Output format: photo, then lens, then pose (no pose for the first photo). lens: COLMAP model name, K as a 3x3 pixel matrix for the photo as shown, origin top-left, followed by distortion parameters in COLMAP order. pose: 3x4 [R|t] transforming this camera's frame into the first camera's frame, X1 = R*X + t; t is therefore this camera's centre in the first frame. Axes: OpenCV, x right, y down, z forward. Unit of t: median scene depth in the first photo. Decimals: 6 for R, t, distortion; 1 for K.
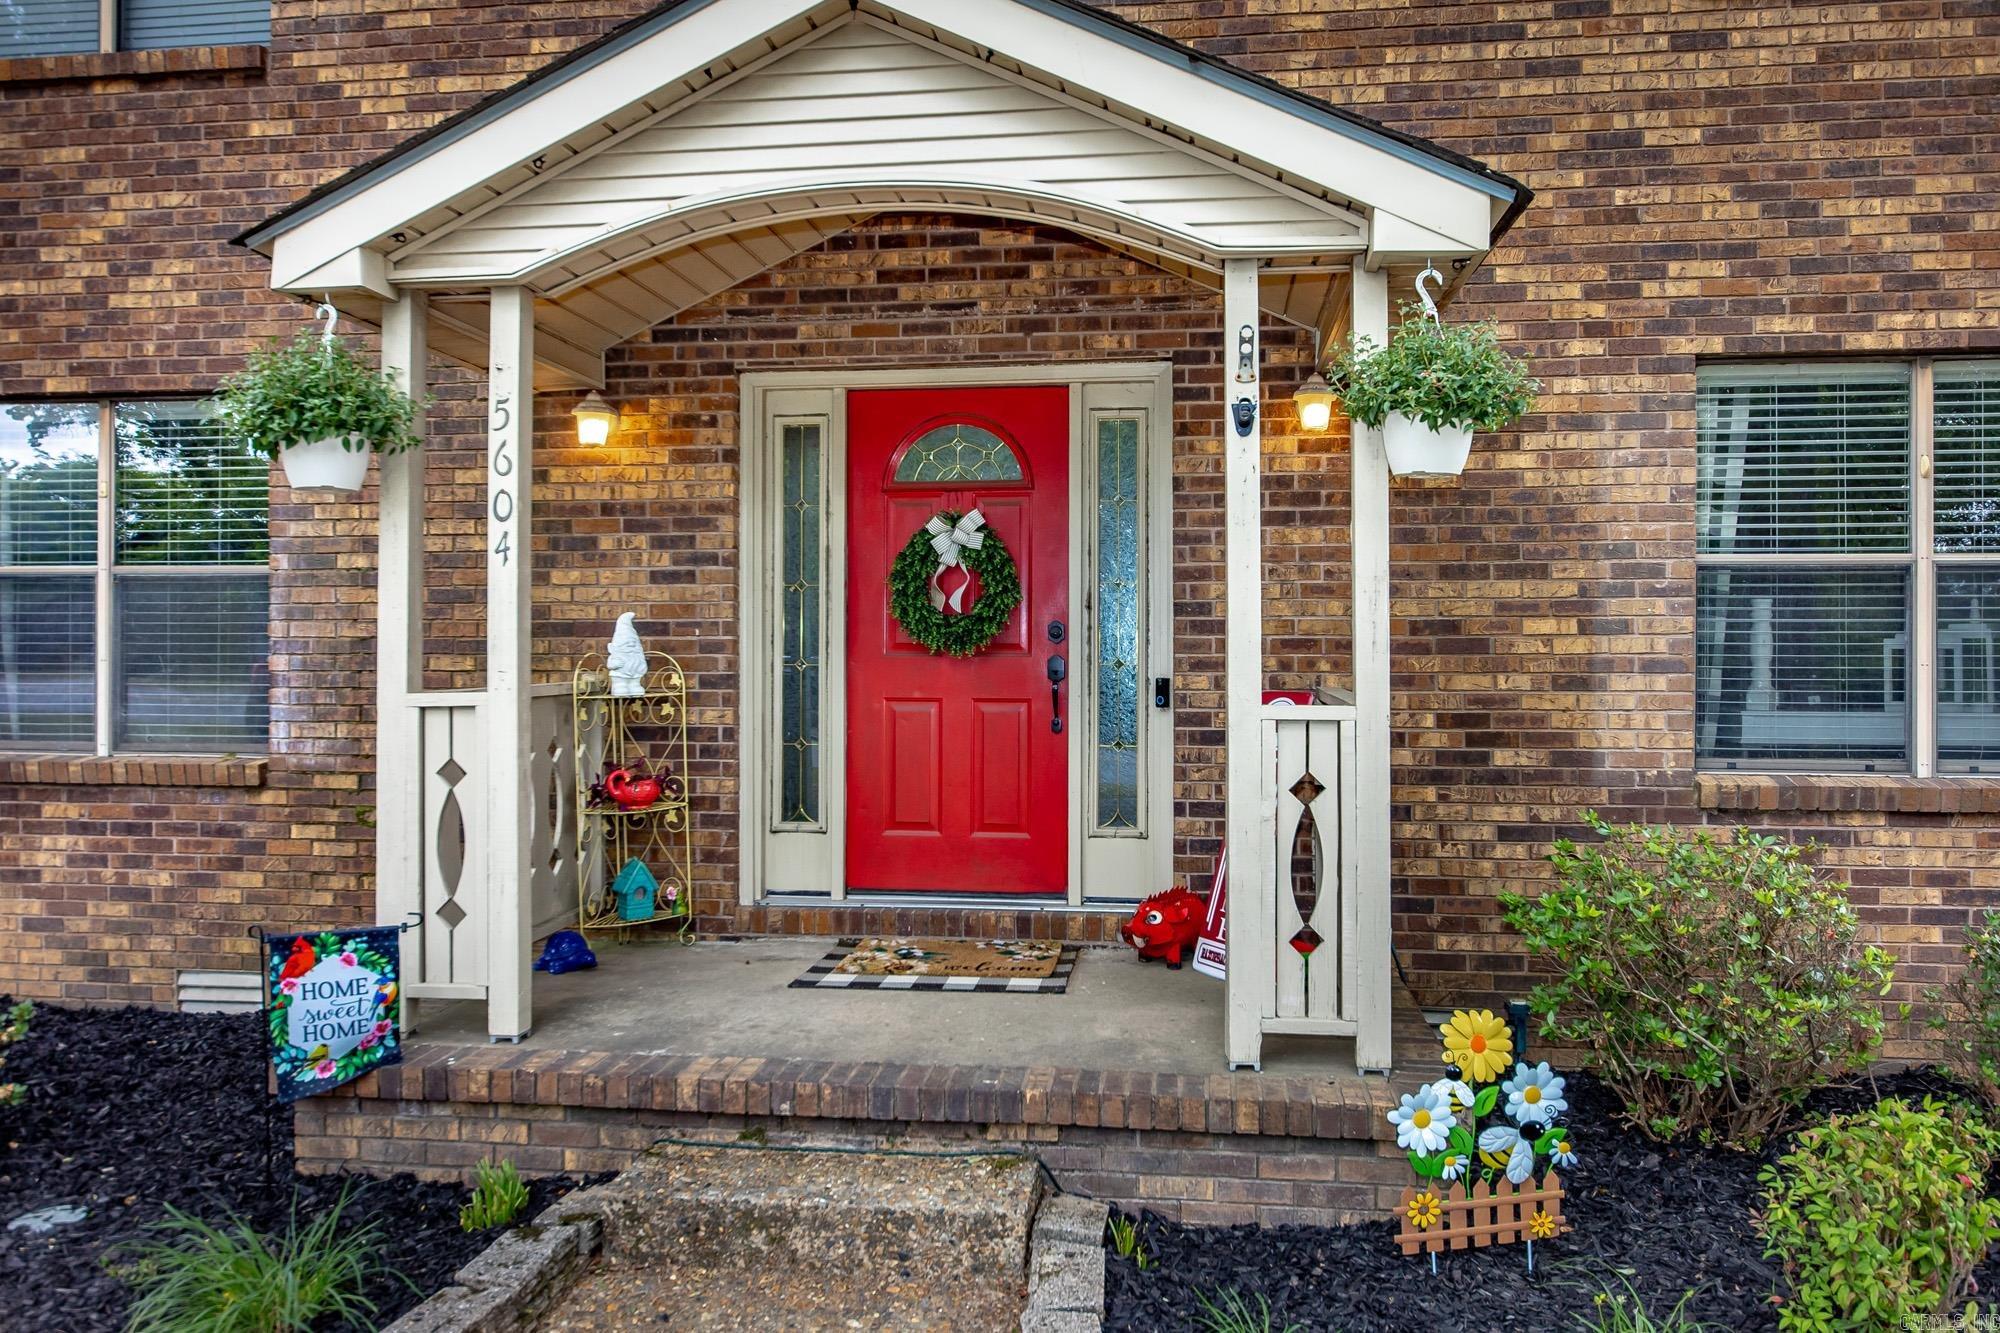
lens RADIAL K [[1285.7, 0, 1013.4], [0, 1285.7, 657.8], [0, 0, 1]] dist [0.004638, 0.001136]
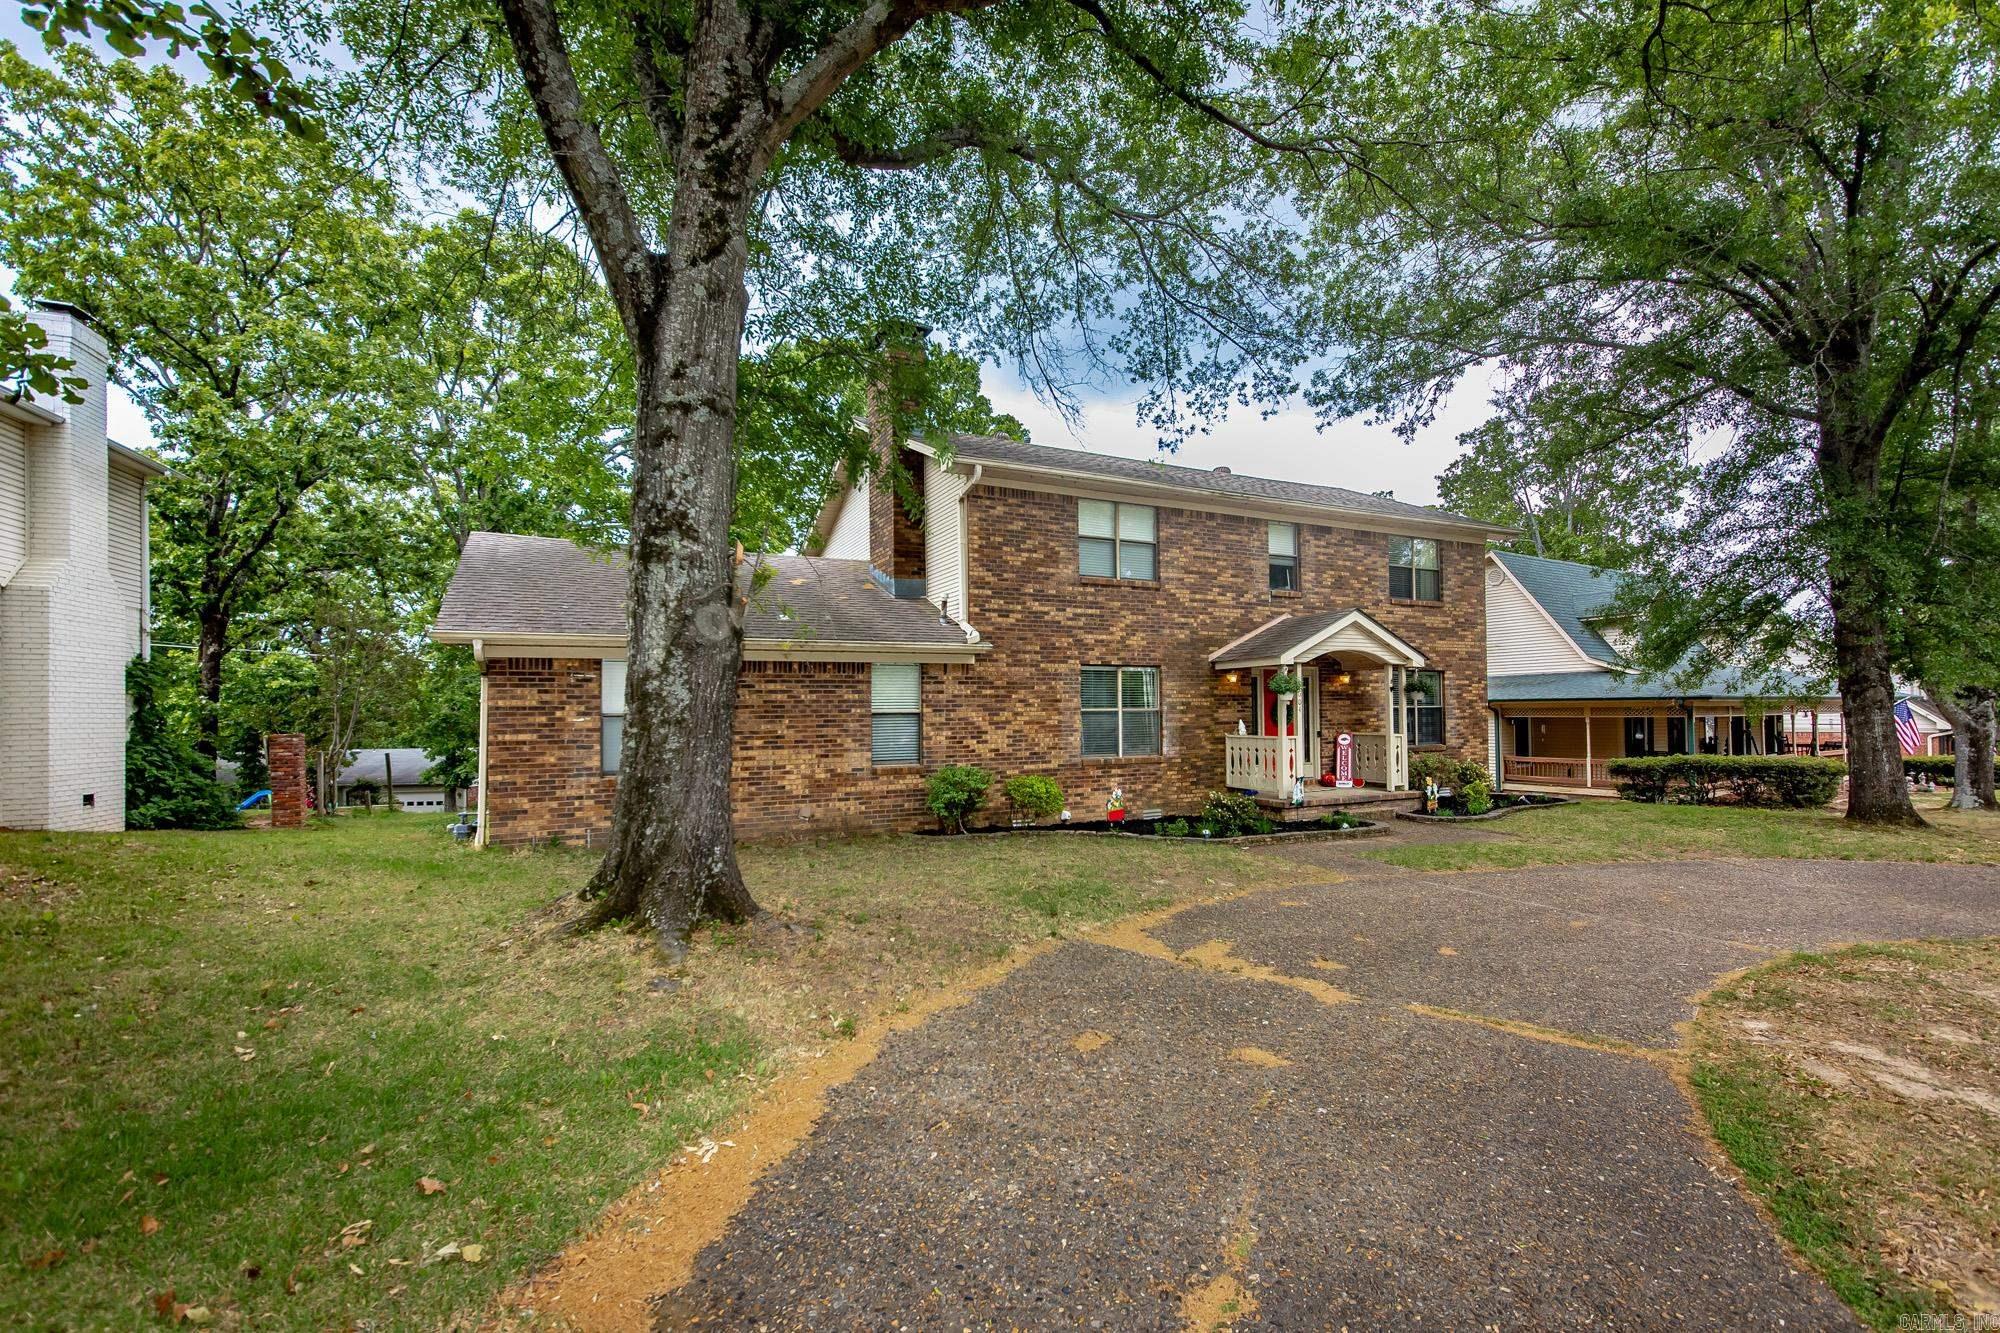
lens RADIAL K [[825.1, 0, 969.2], [0, 825.1, 715.0], [0, 0, 1]] dist [-0.000686, -0.000002]
pose [[0.855100, -0.011374, 0.518338, -2.809601], [0.018409, 0.999795, -0.008431, -0.046039], [-0.518136, 0.016752, 0.855134, -1.060417]]
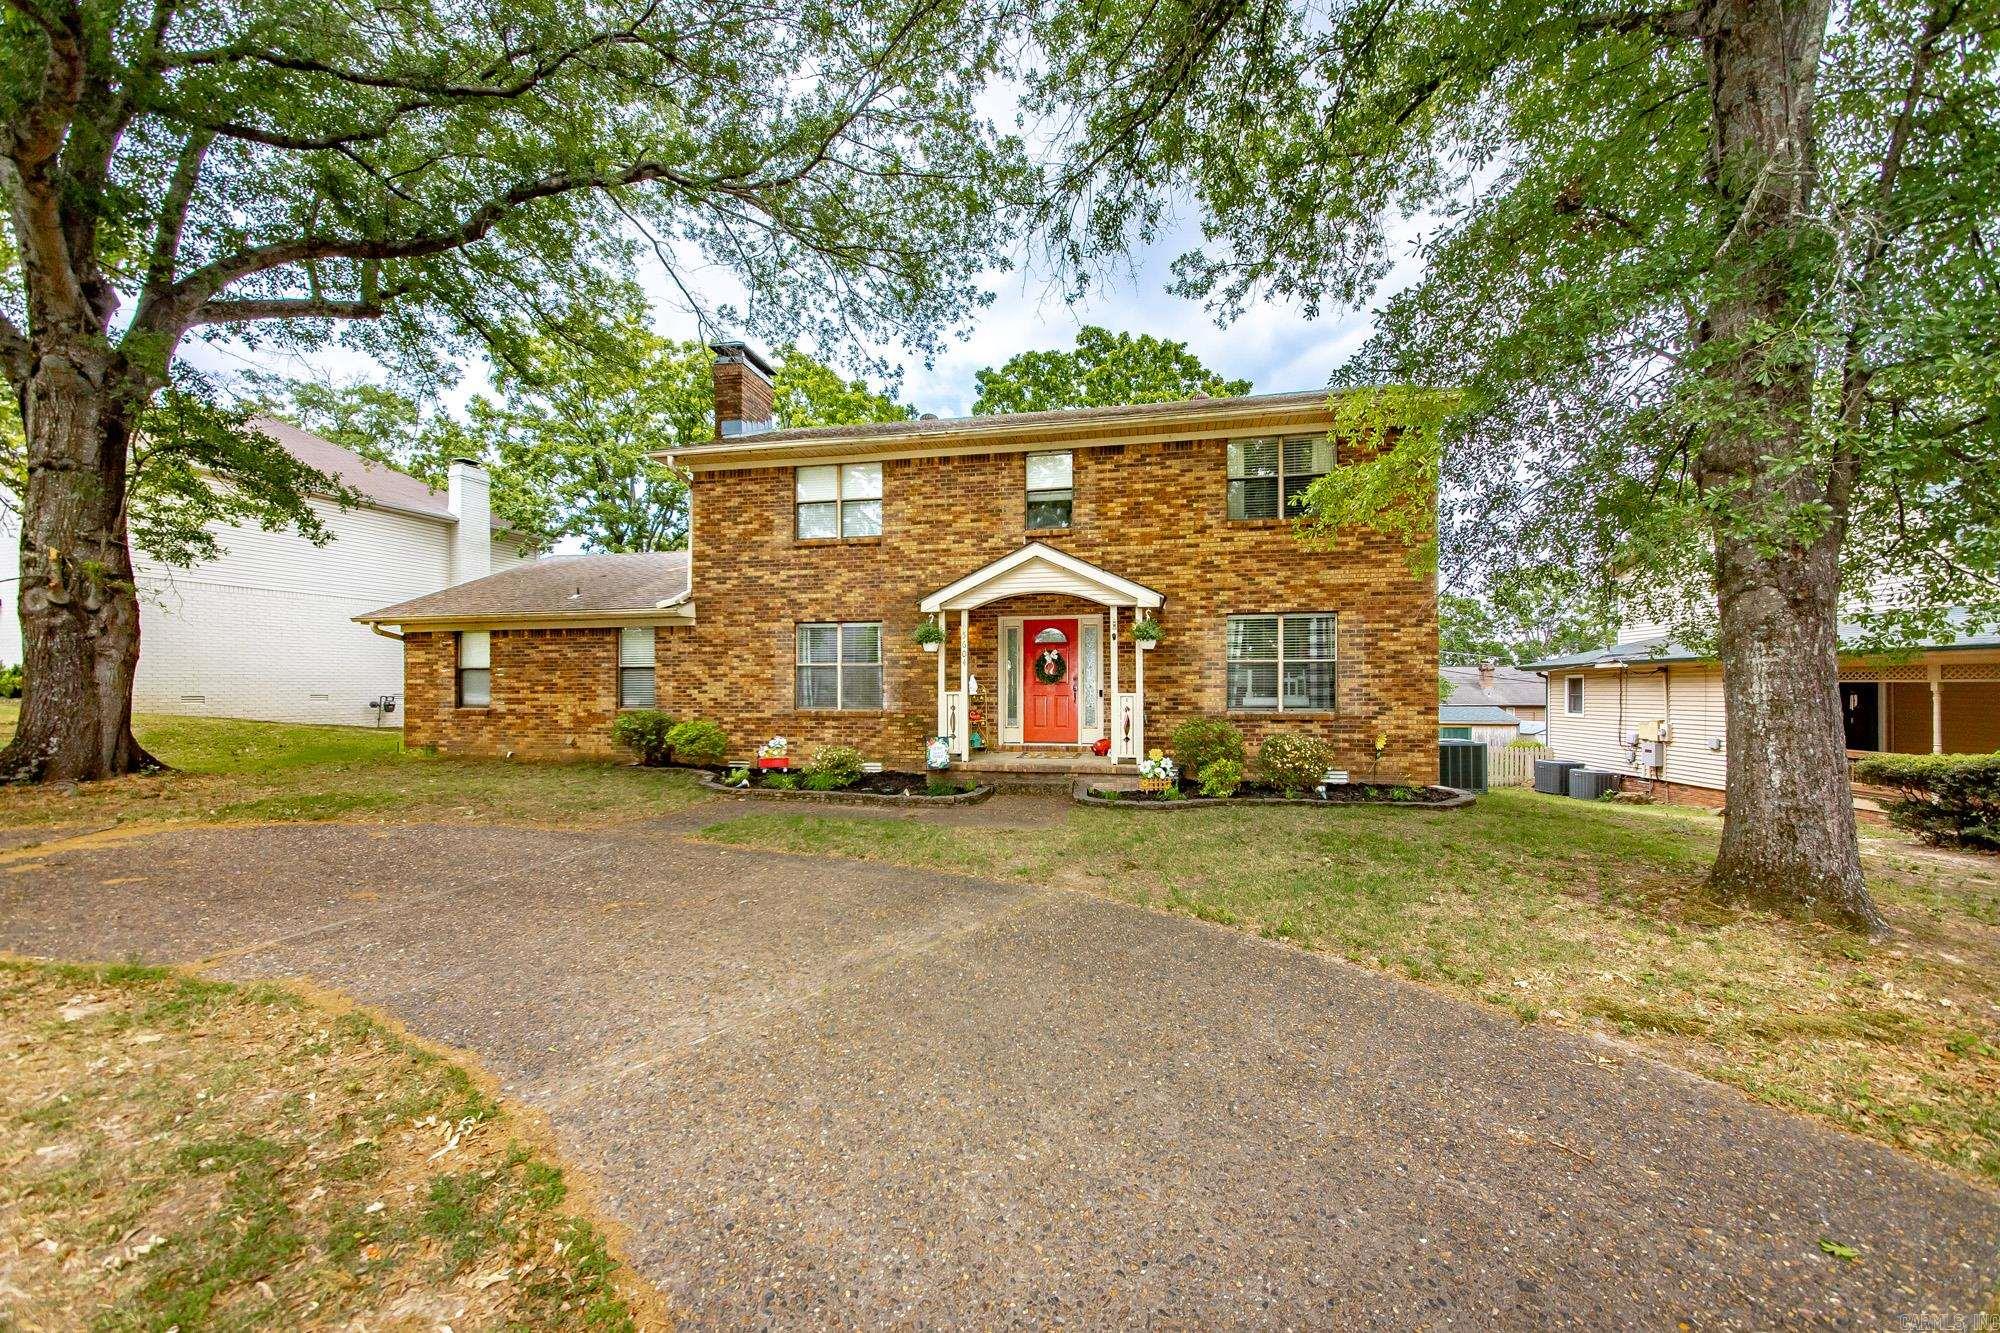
lens RADIAL K [[679.5, 0, 991.1], [0, 679.5, 698.2], [0, 0, 1]] dist [0.000993, 0.000052]
pose [[0.997543, -0.001576, -0.070043, -0.089575], [0.002042, 0.999976, 0.006583, 0.029139], [0.070031, -0.006710, 0.997522, -1.299324]]
